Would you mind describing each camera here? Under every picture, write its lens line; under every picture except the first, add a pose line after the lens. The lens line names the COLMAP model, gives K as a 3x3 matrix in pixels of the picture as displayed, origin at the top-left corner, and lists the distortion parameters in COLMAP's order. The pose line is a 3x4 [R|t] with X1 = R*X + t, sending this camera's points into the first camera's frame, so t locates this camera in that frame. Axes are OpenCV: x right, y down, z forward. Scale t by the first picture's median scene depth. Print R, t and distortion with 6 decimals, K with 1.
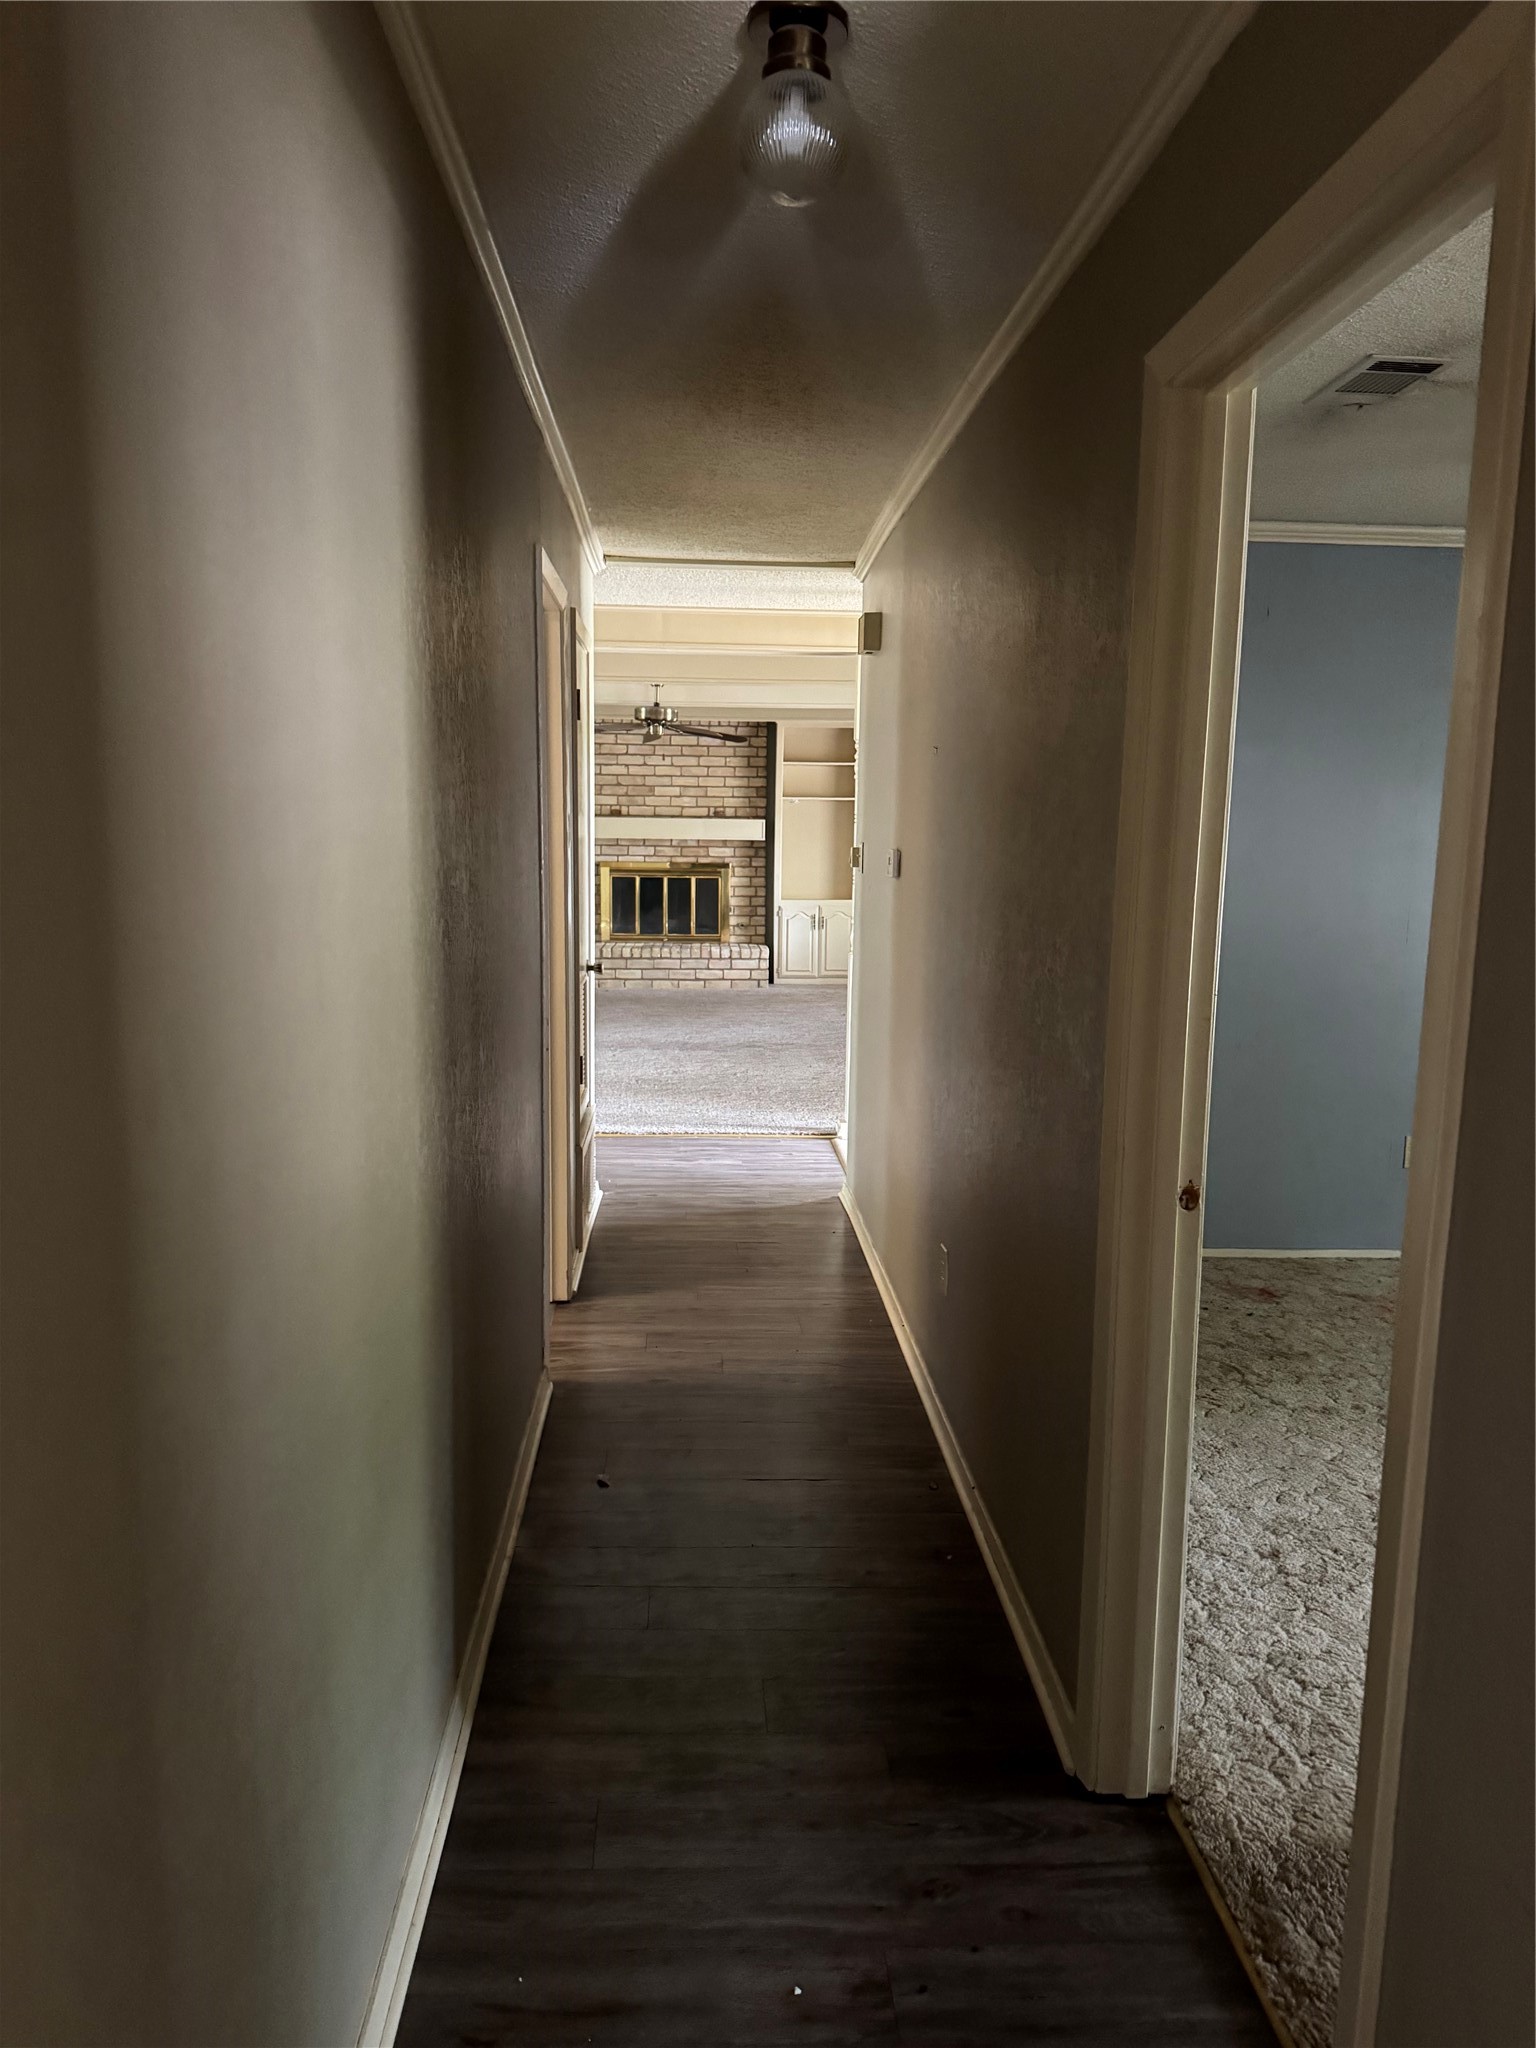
lens RADIAL K [[1438.6, 0, 767.5], [0, 1438.6, 1015.7], [0, 0, 1]] dist [0.108593, -0.101835]
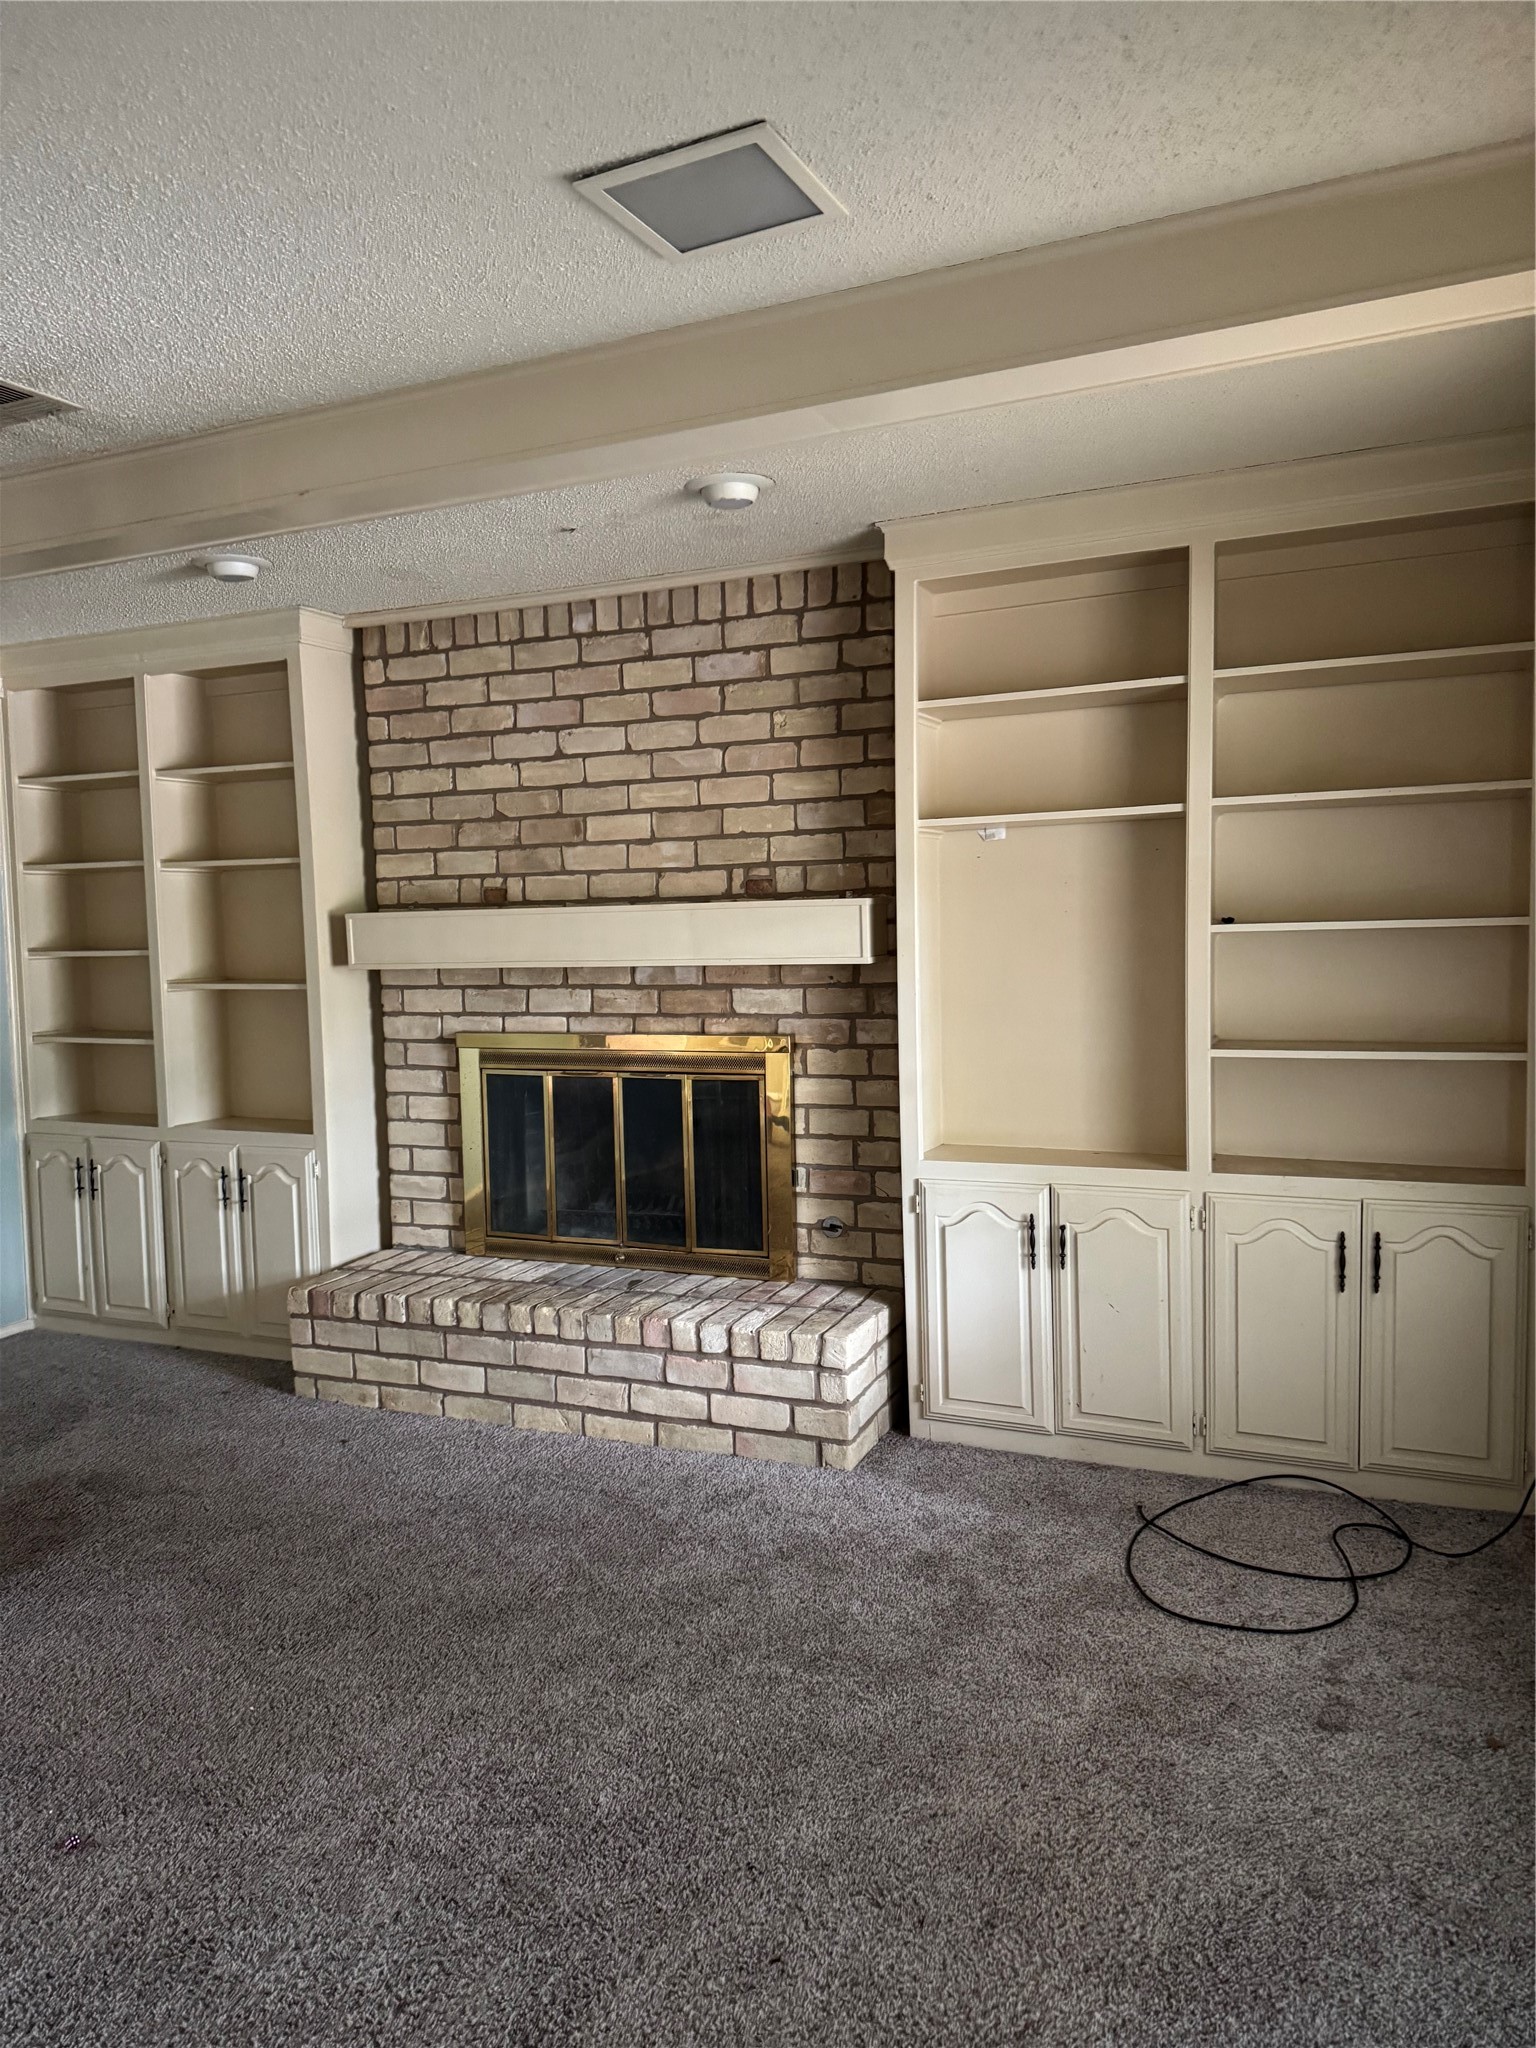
lens RADIAL K [[1438.6, 0, 767.5], [0, 1438.6, 1015.7], [0, 0, 1]] dist [0.108593, -0.101835]
pose [[0.882042, -0.003481, -0.471158, 0.122708], [-0.025189, 0.998194, -0.054530, -0.093408], [0.470497, 0.059966, 0.880362, 0.718694]]
